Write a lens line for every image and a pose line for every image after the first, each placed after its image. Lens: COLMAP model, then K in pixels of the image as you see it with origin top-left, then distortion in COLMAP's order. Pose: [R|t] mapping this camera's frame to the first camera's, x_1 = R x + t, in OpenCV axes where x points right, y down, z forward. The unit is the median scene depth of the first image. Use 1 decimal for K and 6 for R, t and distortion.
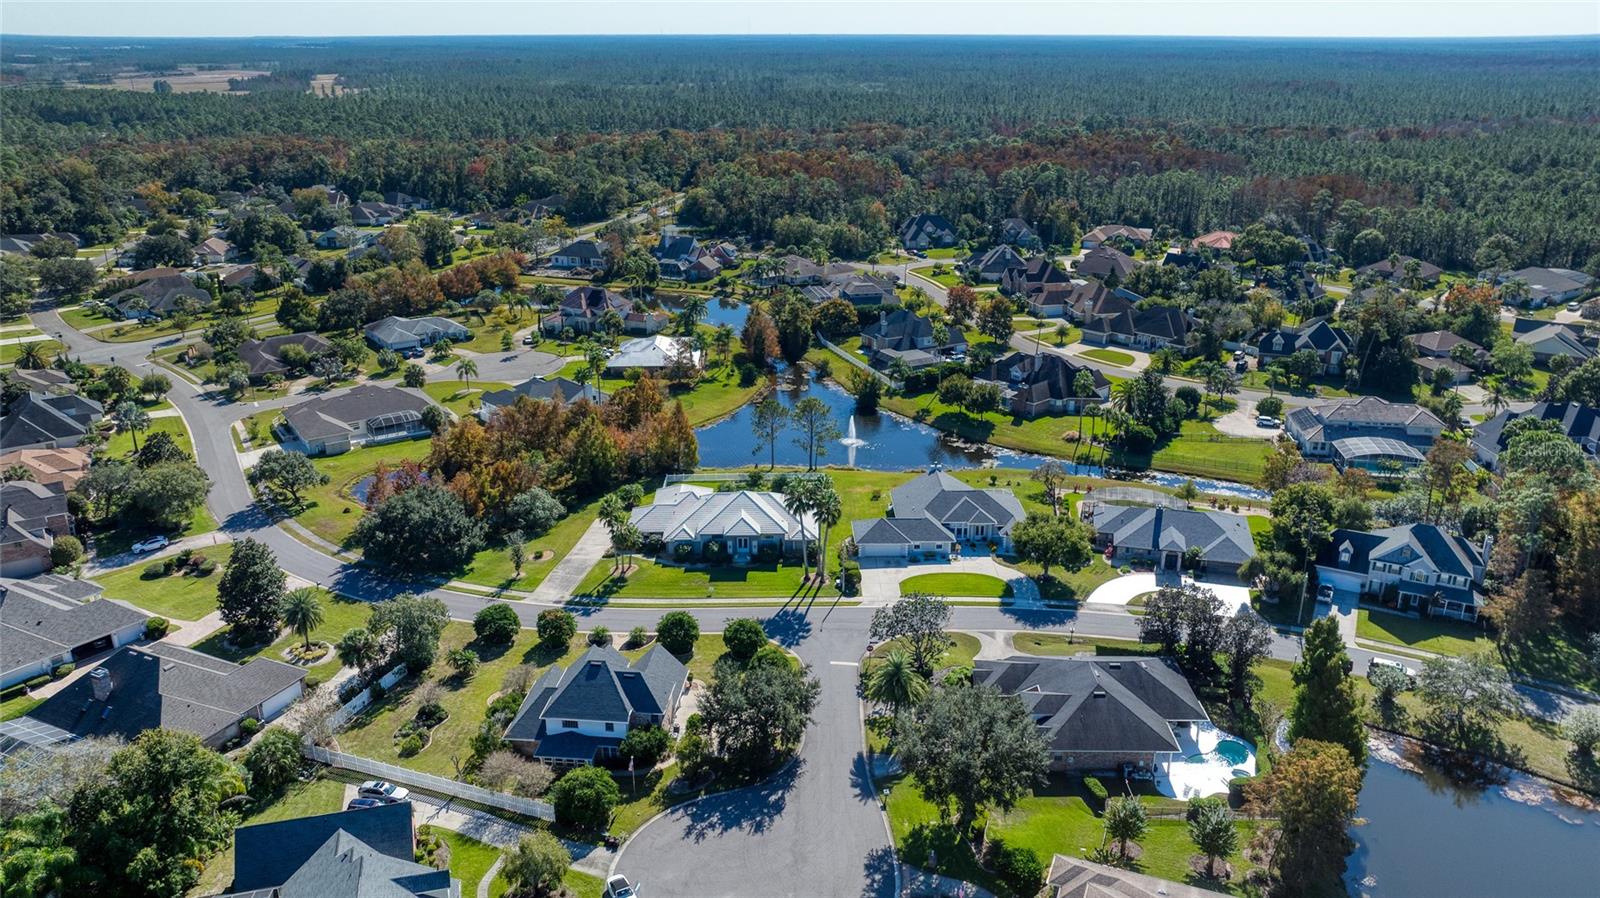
lens RADIAL K [[1147.0, 0, 803.9], [0, 1147.0, 451.0], [0, 0, 1]] dist [-0.023657, 0.011423]
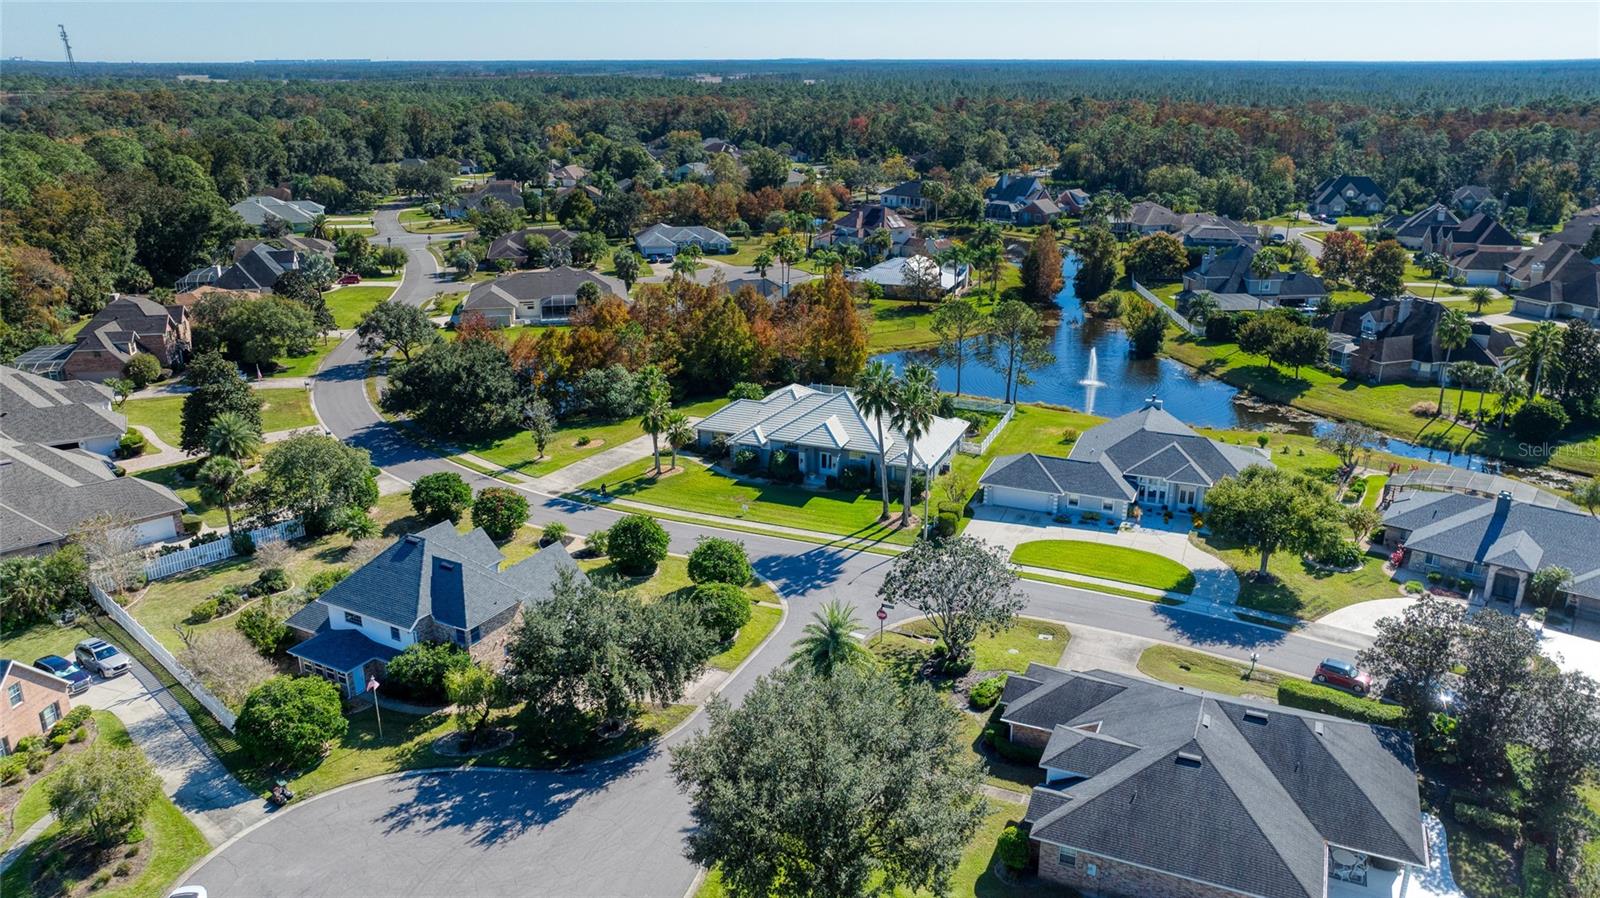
lens RADIAL K [[1147.0, 0, 795.5], [0, 1147.0, 444.8], [0, 0, 1]] dist [-0.023657, 0.011423]
pose [[0.916645, 0.128542, -0.378468, 0.196616], [-0.136912, 0.990571, 0.004835, 0.069788], [0.375521, 0.047385, 0.925602, 0.333300]]
